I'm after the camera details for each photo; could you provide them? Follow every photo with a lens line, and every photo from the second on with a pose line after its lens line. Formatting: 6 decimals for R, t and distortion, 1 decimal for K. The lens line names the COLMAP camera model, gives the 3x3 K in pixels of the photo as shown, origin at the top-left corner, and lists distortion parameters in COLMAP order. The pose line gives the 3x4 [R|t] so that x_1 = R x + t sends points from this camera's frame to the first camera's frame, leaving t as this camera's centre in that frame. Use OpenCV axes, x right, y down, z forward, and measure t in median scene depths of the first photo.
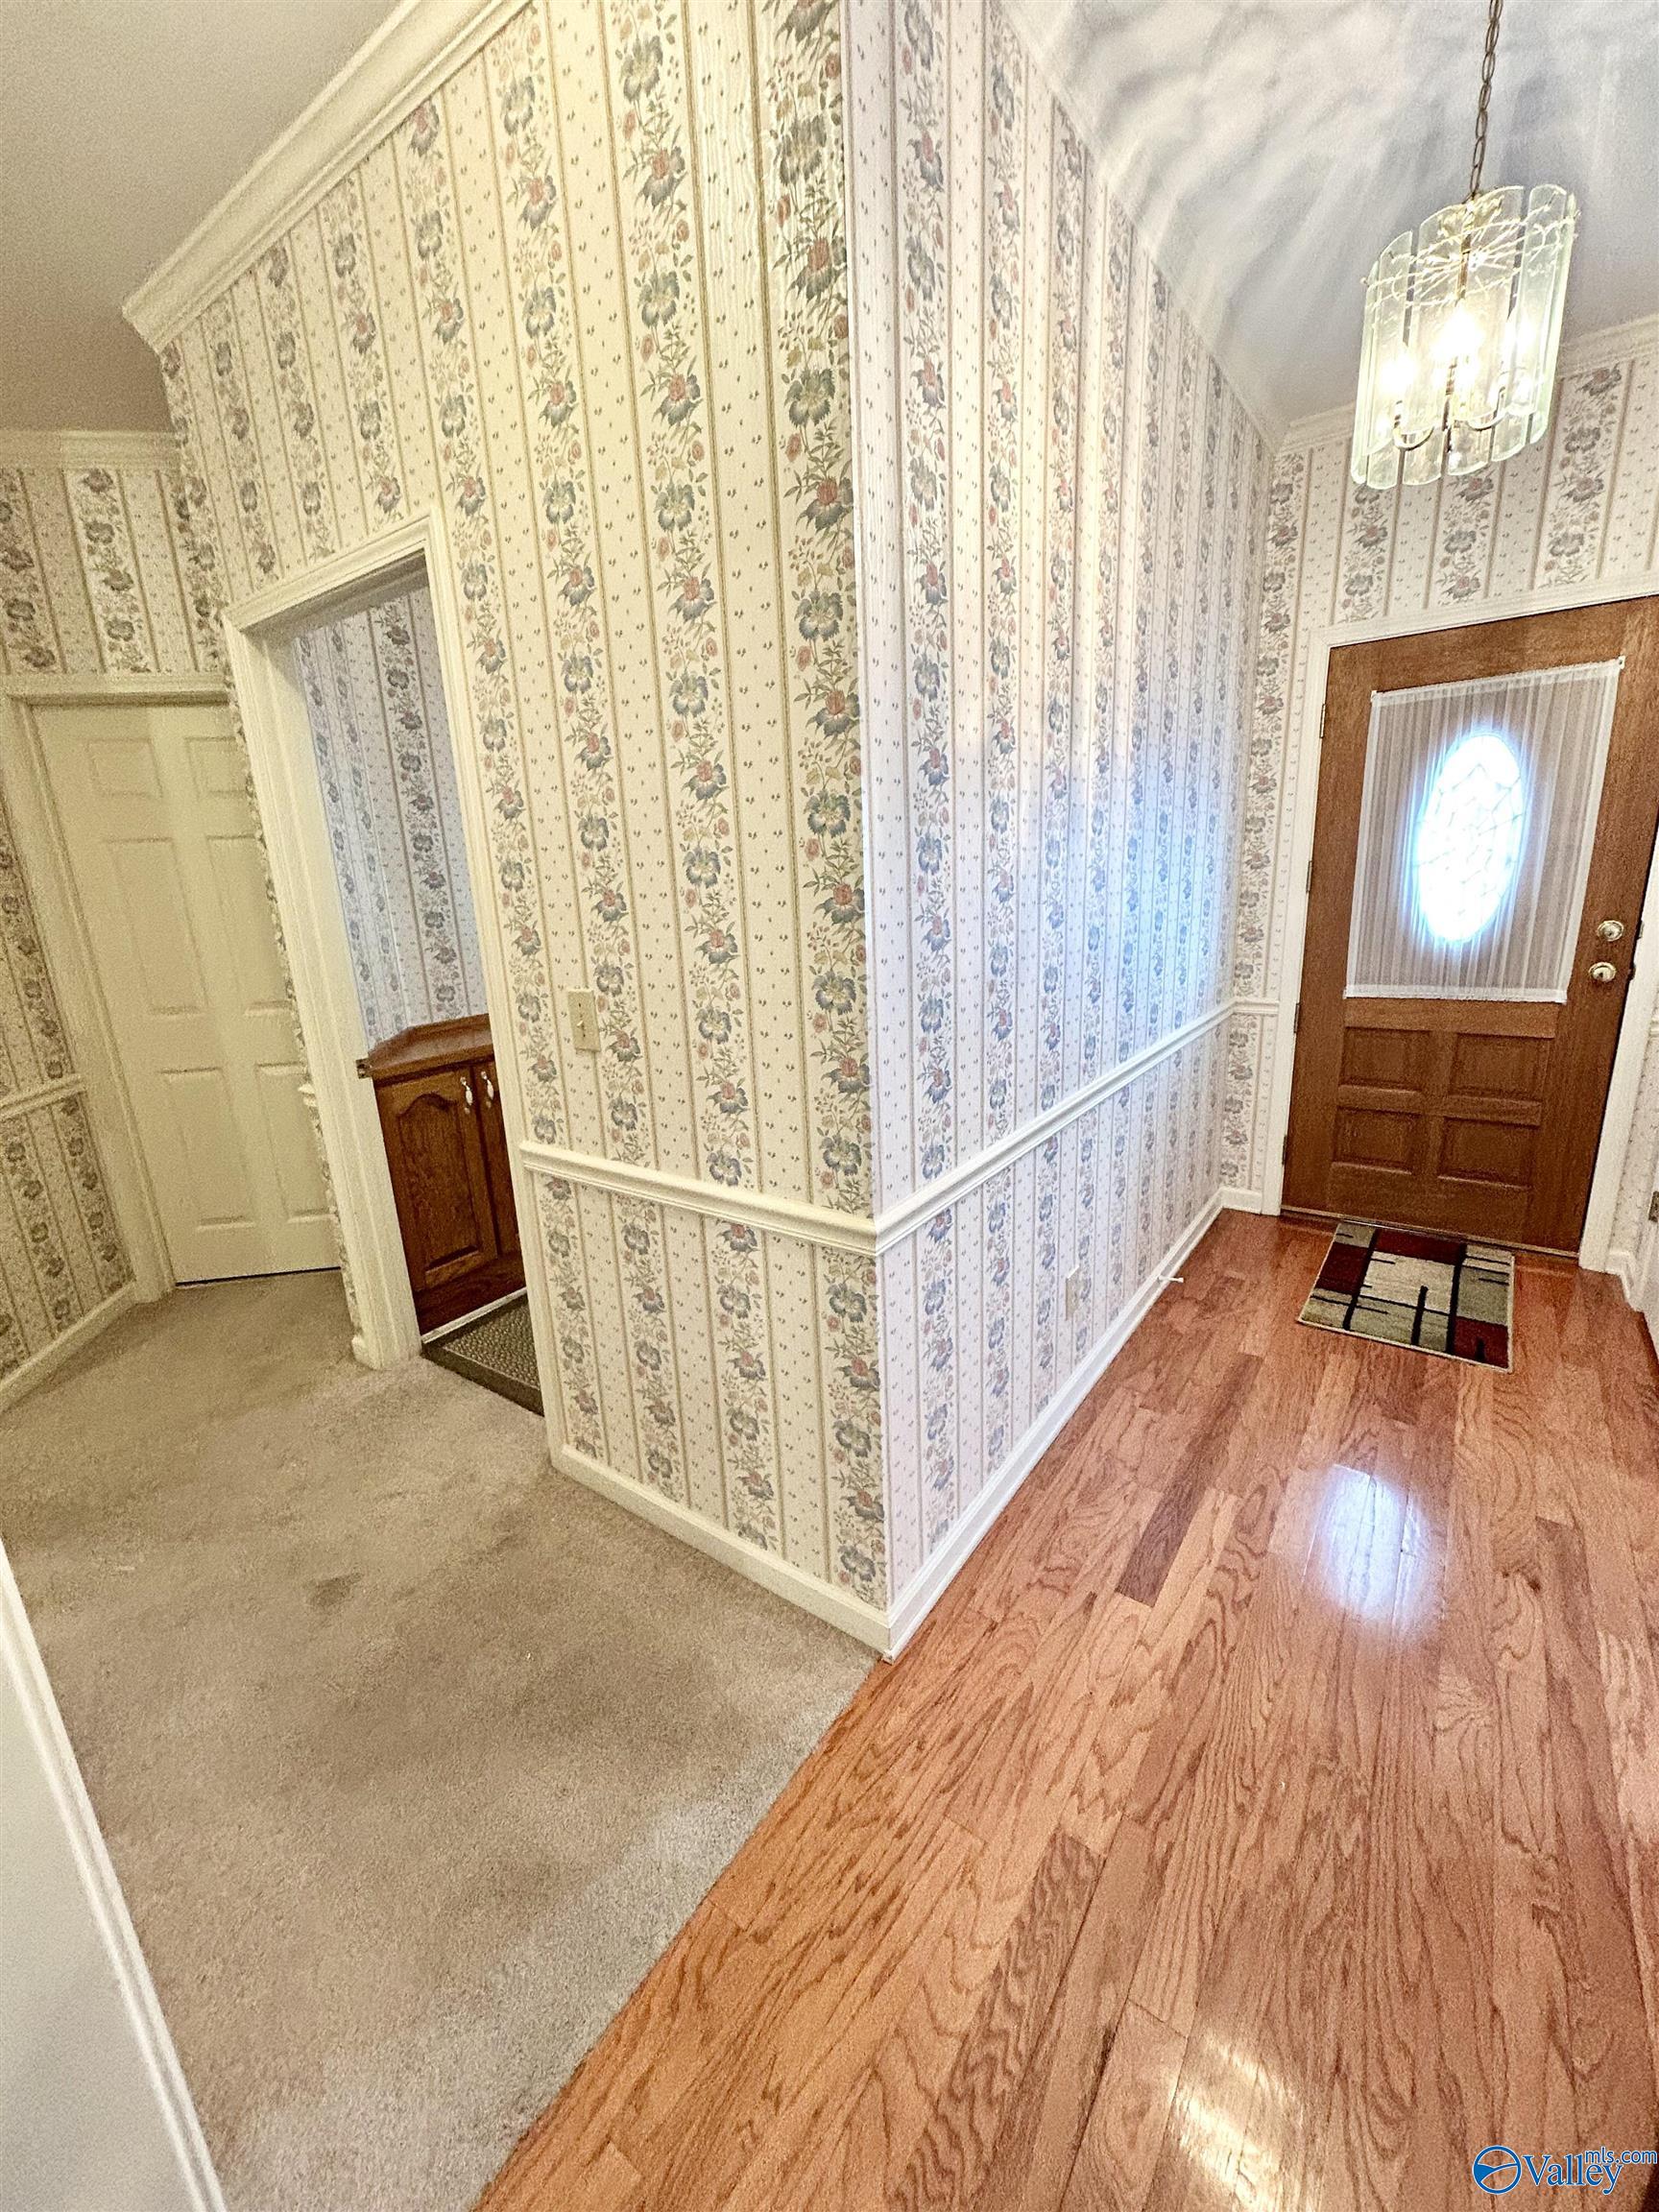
lens RADIAL K [[884.6, 0, 837.4], [0, 884.6, 1109.2], [0, 0, 1]] dist [0.002419, -0.000376]
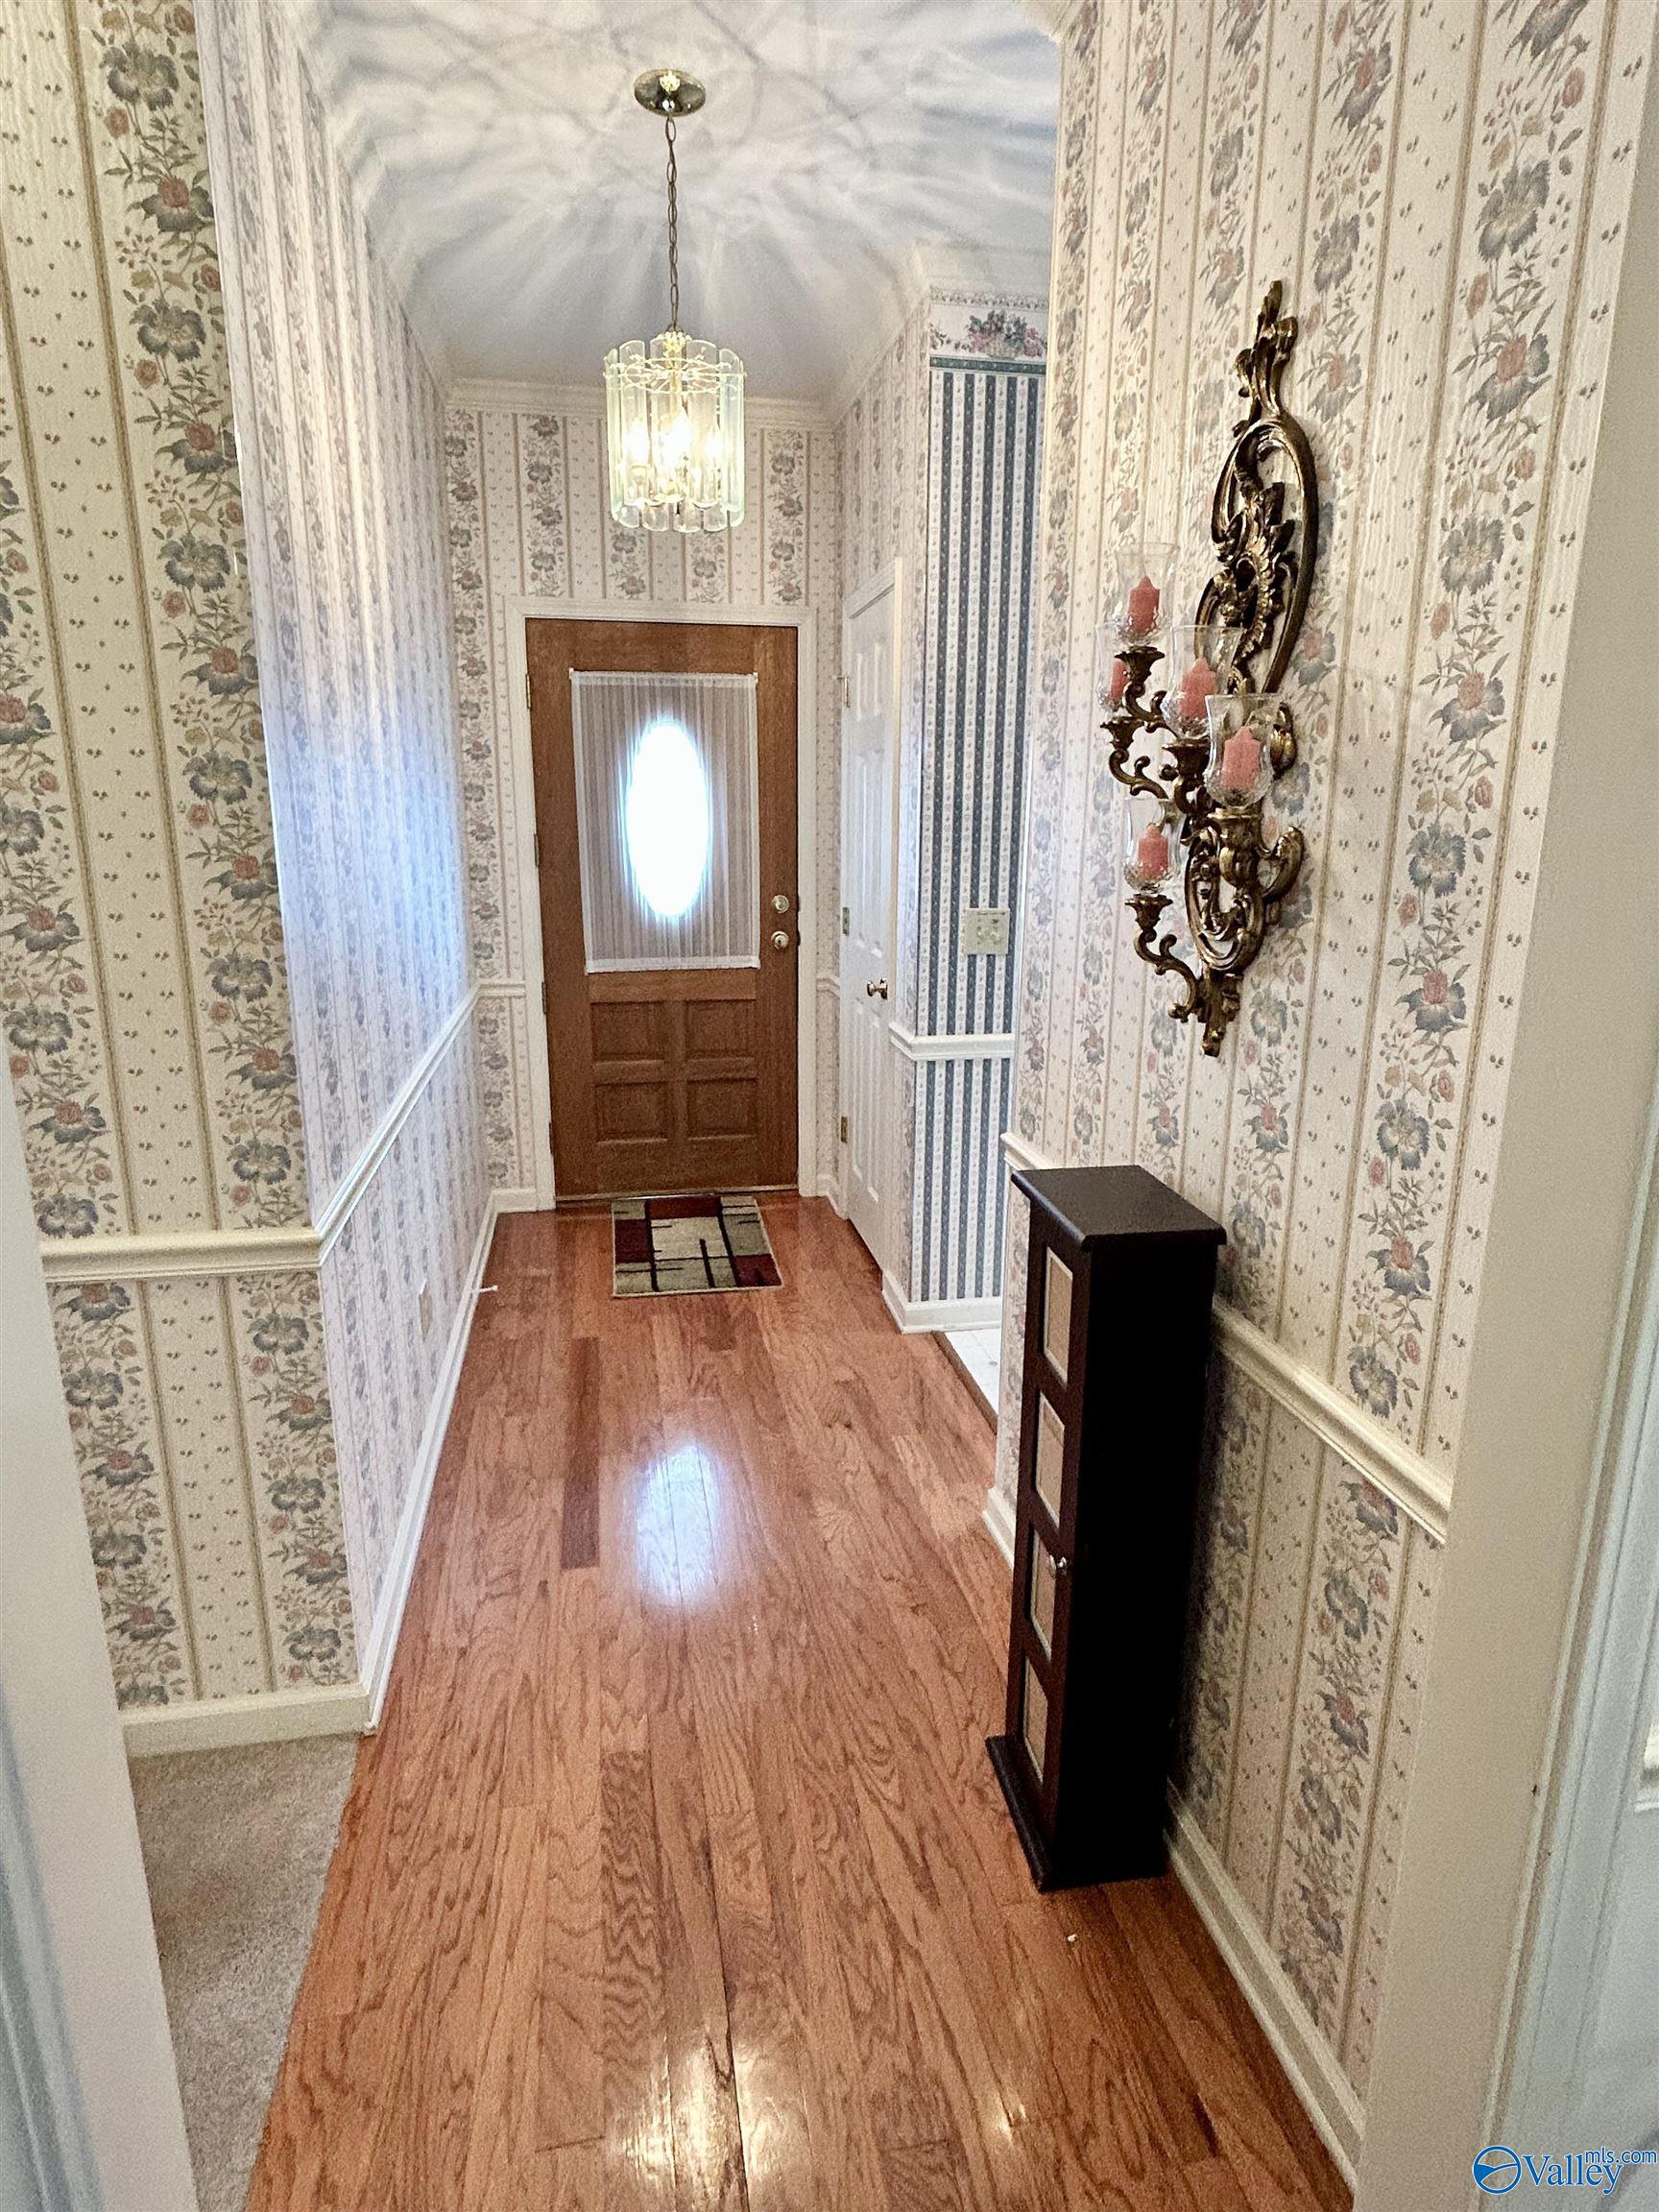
lens RADIAL K [[1174.0, 0, 832.3], [0, 1174.0, 1109.1], [0, 0, 1]] dist [0.011675, -0.002411]
pose [[0.690568, -0.131585, 0.711197, -0.217121], [0.152785, 0.987661, 0.034383, 0.023448], [-0.706946, 0.084917, 0.702151, -0.113936]]
